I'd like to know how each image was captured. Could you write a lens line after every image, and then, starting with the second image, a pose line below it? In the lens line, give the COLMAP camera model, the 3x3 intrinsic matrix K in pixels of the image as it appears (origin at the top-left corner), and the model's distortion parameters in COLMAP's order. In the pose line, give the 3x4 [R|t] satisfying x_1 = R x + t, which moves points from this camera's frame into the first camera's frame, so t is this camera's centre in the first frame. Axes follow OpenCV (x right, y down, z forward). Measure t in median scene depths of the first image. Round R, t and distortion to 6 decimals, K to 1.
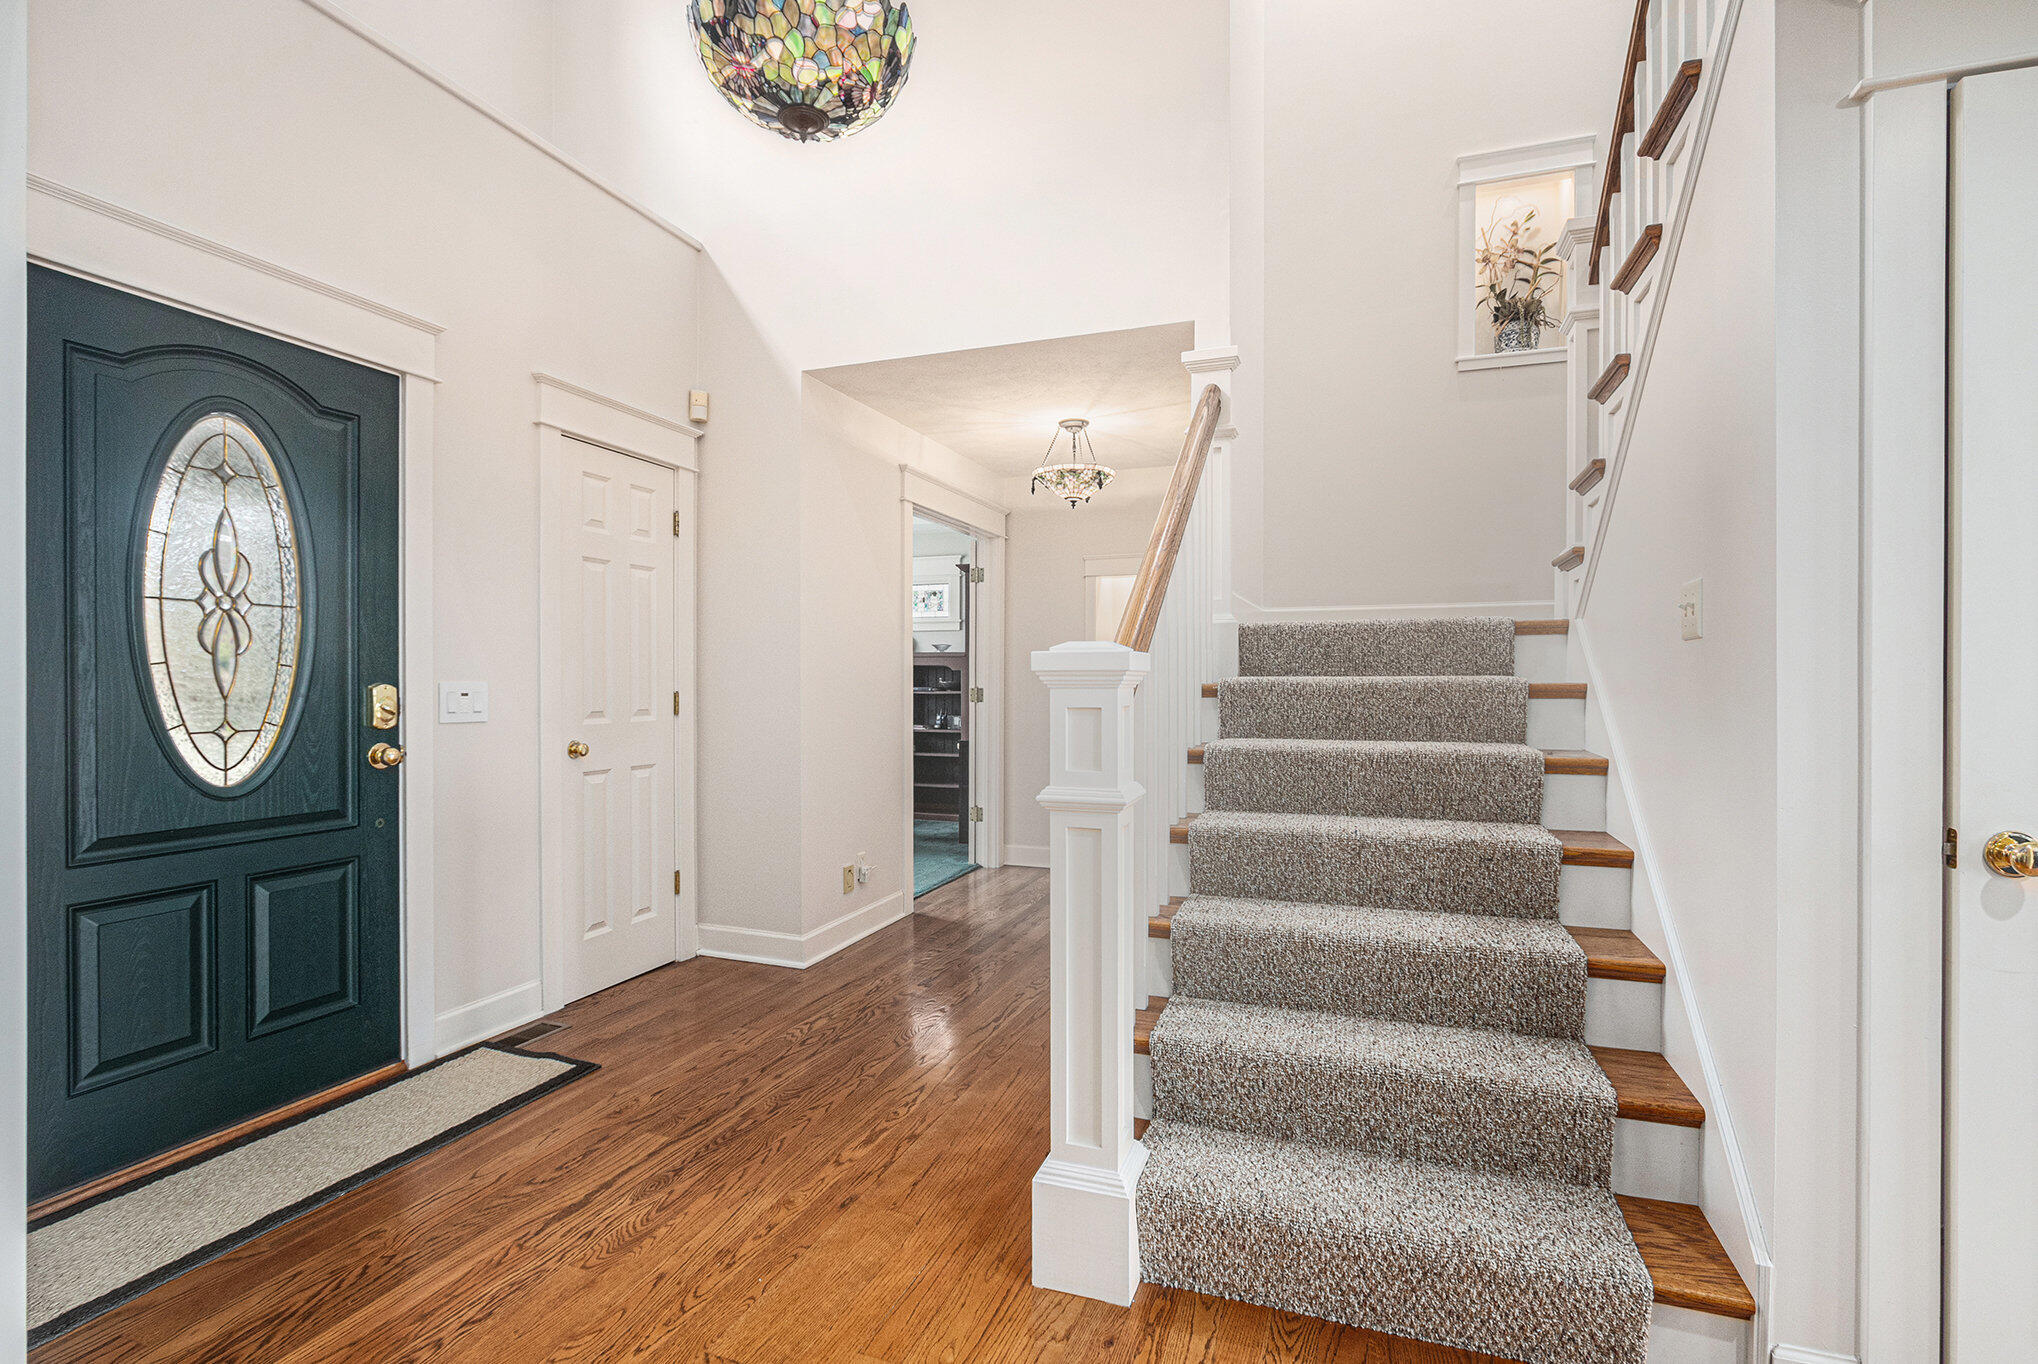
lens RADIAL K [[951.2, 0, 1001.5], [0, 951.2, 703.6], [0, 0, 1]] dist [-0.016460, 0.004321]
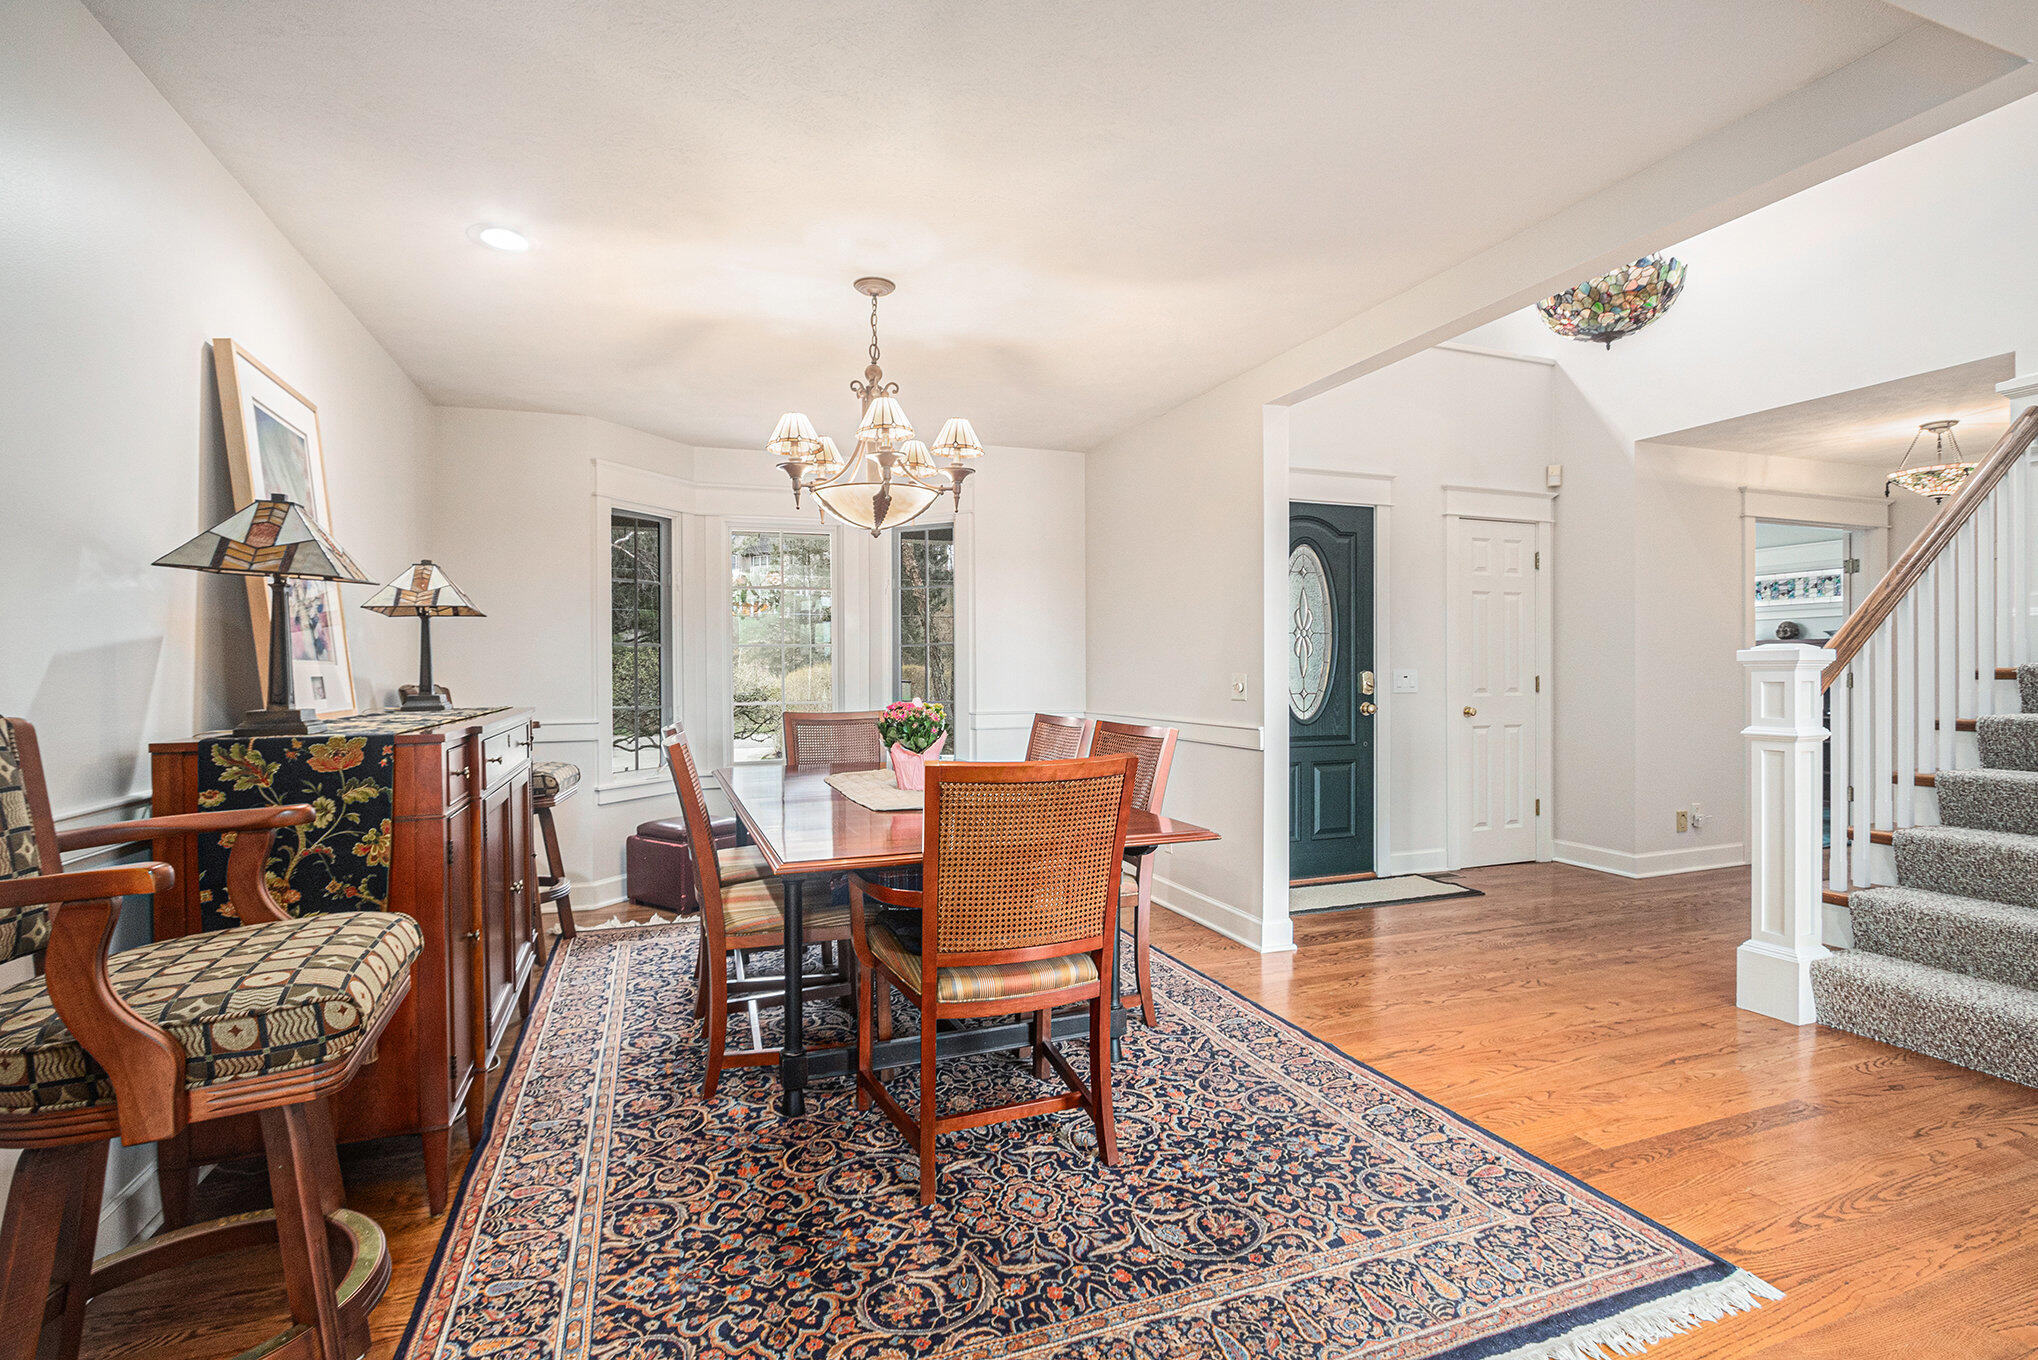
lens RADIAL K [[951.2, 0, 1002.1], [0, 951.2, 664.1], [0, 0, 1]] dist [-0.016460, 0.004321]
pose [[0.649472, -0.010802, -0.760308, 0.314647], [-0.012306, 0.999619, -0.024714, 0.020379], [0.760286, 0.025407, 0.649092, -0.782015]]
